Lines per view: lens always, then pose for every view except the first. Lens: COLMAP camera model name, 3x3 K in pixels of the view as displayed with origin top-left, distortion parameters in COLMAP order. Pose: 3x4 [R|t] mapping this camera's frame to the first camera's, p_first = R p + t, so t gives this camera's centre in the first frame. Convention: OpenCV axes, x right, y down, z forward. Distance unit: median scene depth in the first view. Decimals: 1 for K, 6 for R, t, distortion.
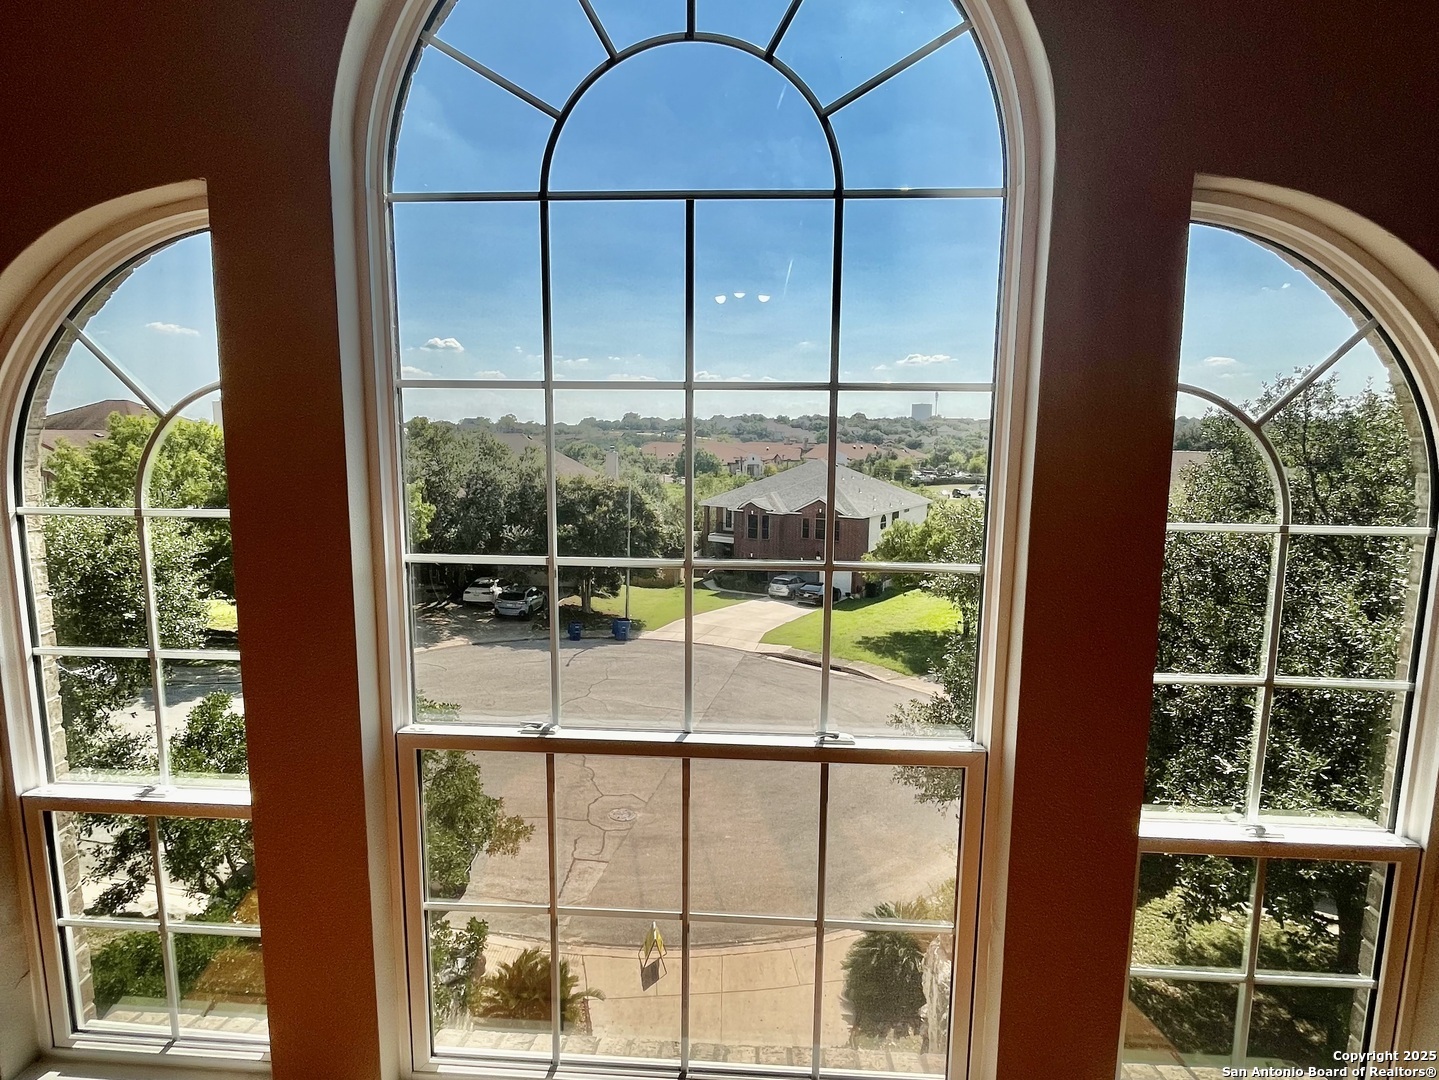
lens RADIAL K [[580.2, 0, 730.4], [0, 580.2, 505.1], [0, 0, 1]] dist [-0.002954, 0.000454]
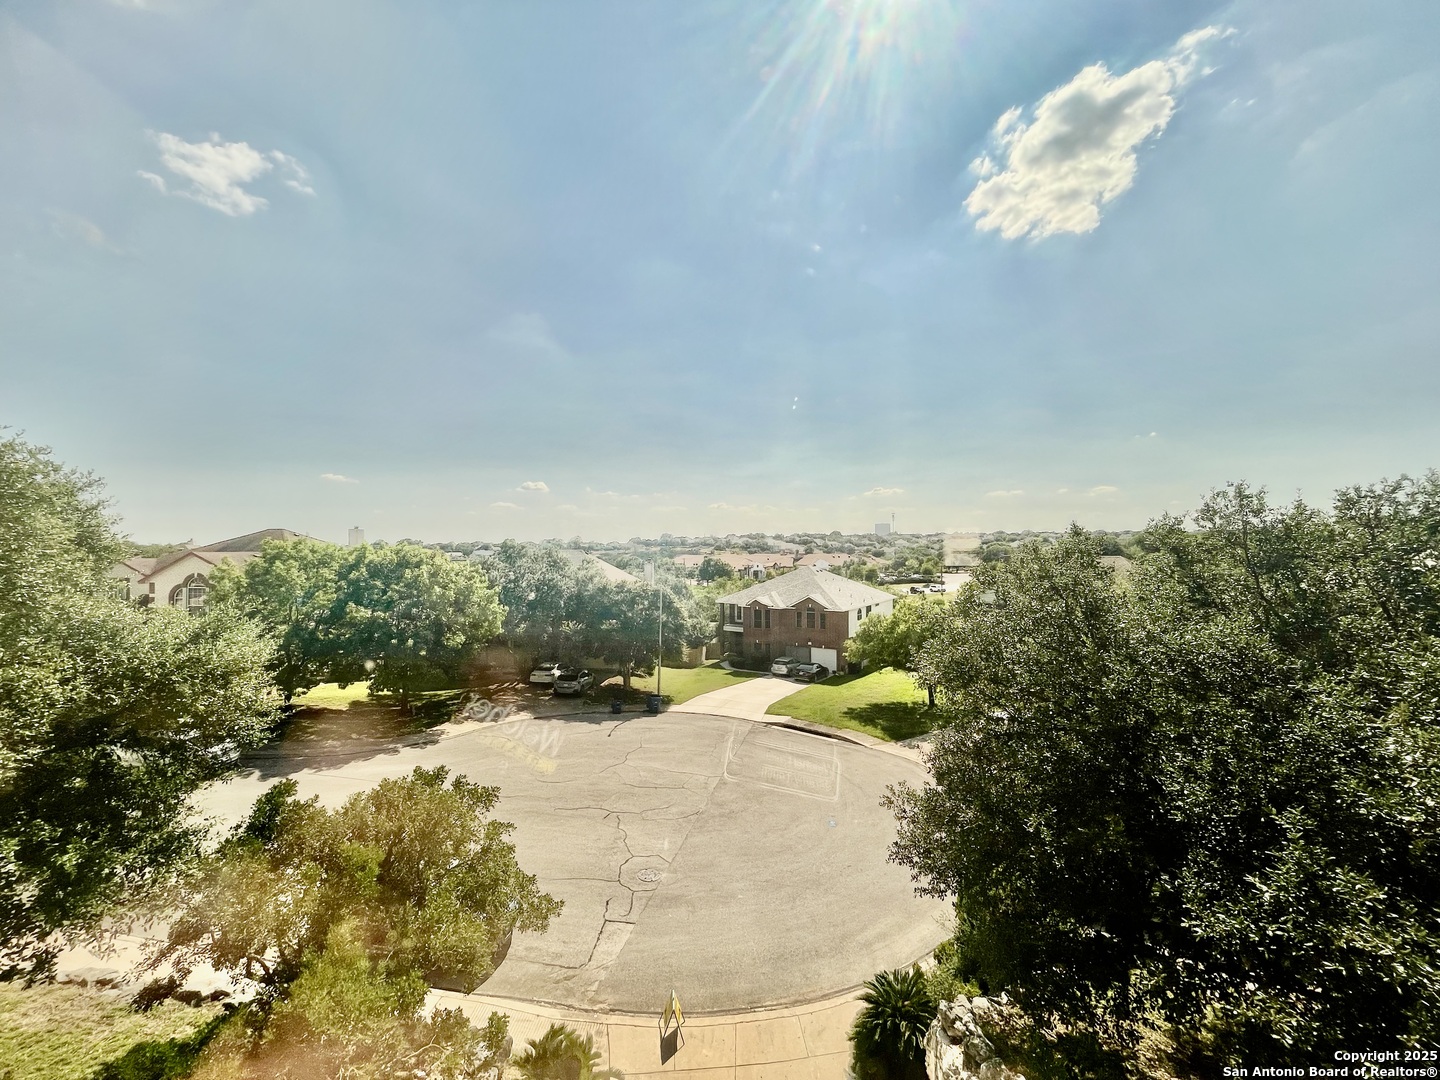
lens RADIAL K [[580.6, 0, 716.0], [0, 580.6, 544.6], [0, 0, 1]] dist [-0.002954, 0.000454]
pose [[0.999706, -0.014623, -0.019334, -0.025574], [0.012084, 0.992028, -0.125438, 0.031914], [0.021014, 0.125168, 0.991913, -0.283368]]
